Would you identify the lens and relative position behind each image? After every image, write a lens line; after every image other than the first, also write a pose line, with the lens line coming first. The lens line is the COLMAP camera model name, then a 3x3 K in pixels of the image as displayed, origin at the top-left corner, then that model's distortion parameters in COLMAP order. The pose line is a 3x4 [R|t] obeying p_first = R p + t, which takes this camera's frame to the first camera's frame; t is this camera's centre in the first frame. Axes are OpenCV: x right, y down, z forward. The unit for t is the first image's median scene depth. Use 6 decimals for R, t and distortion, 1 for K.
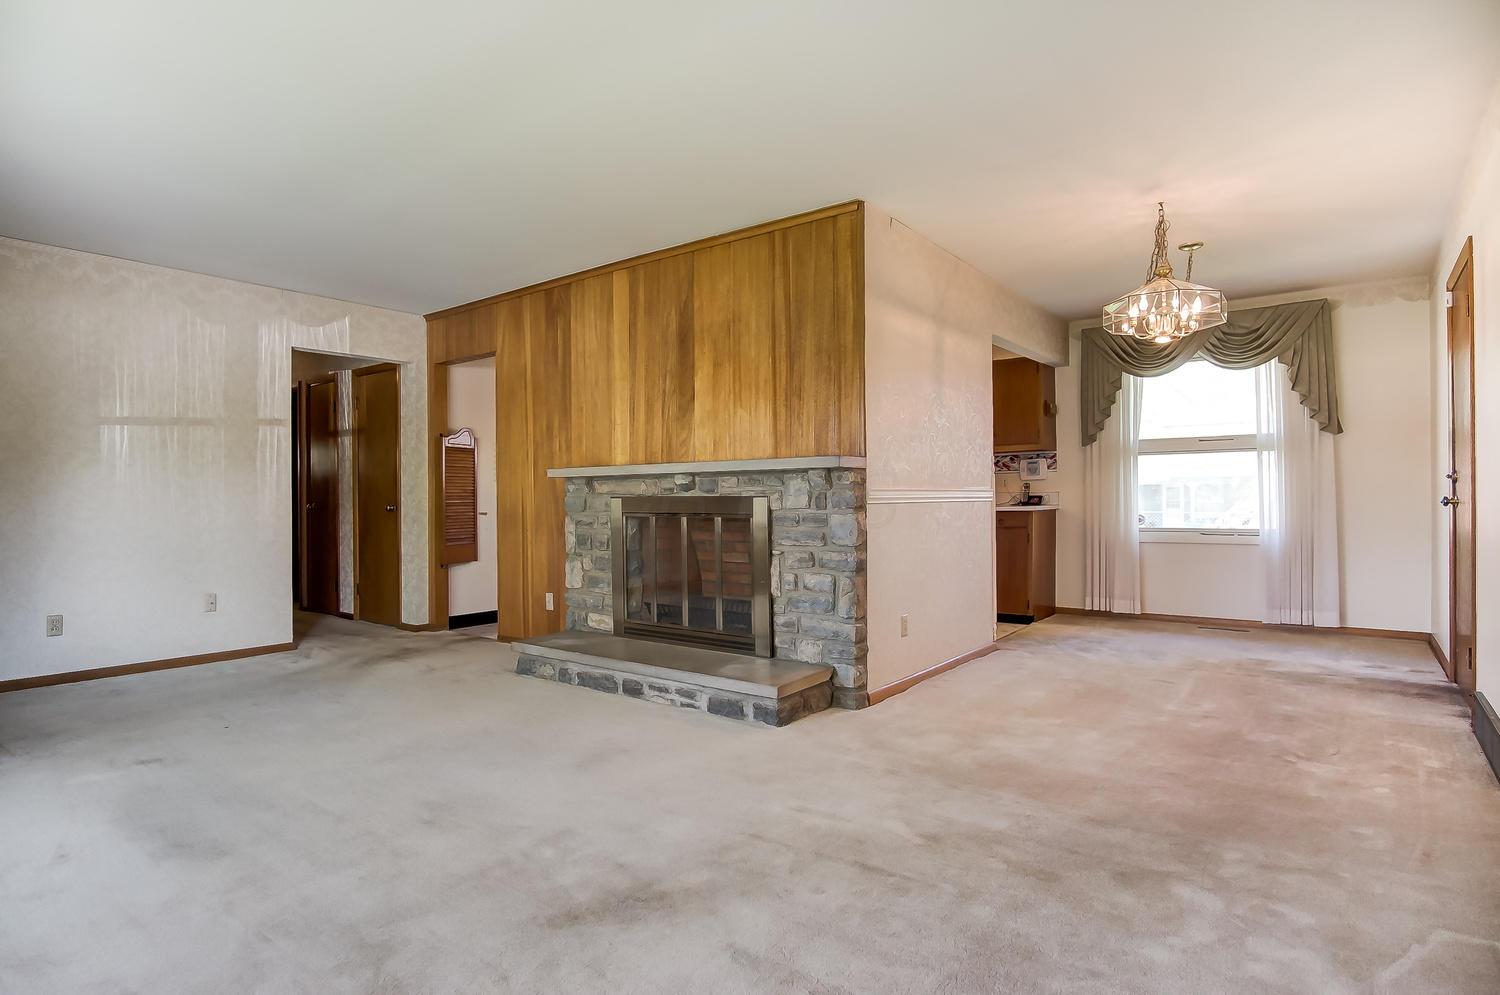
lens RADIAL K [[815.9, 0, 731.4], [0, 815.9, 487.2], [0, 0, 1]] dist [-0.022072, 0.001056]
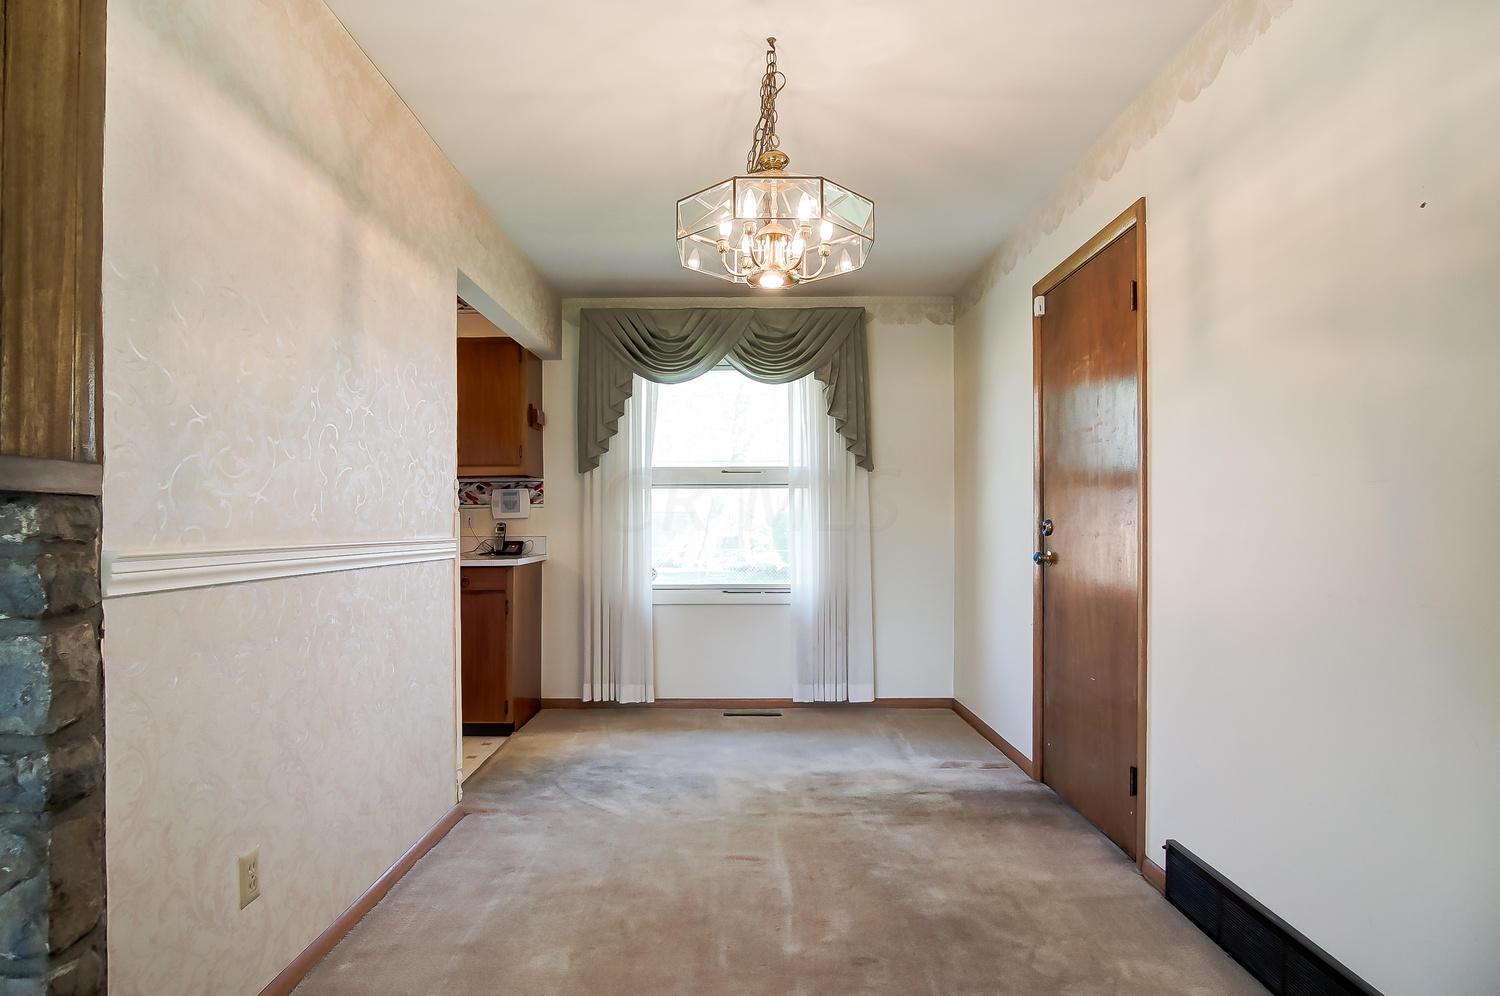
lens RADIAL K [[828.8, 0, 753.7], [0, 828.8, 536.6], [0, 0, 1]] dist [-0.007525, -0.000850]
pose [[0.783106, -0.001266, 0.621887, 0.111629], [-0.012326, 0.999770, 0.017557, -0.010302], [-0.621766, -0.021414, 0.782910, 0.376624]]
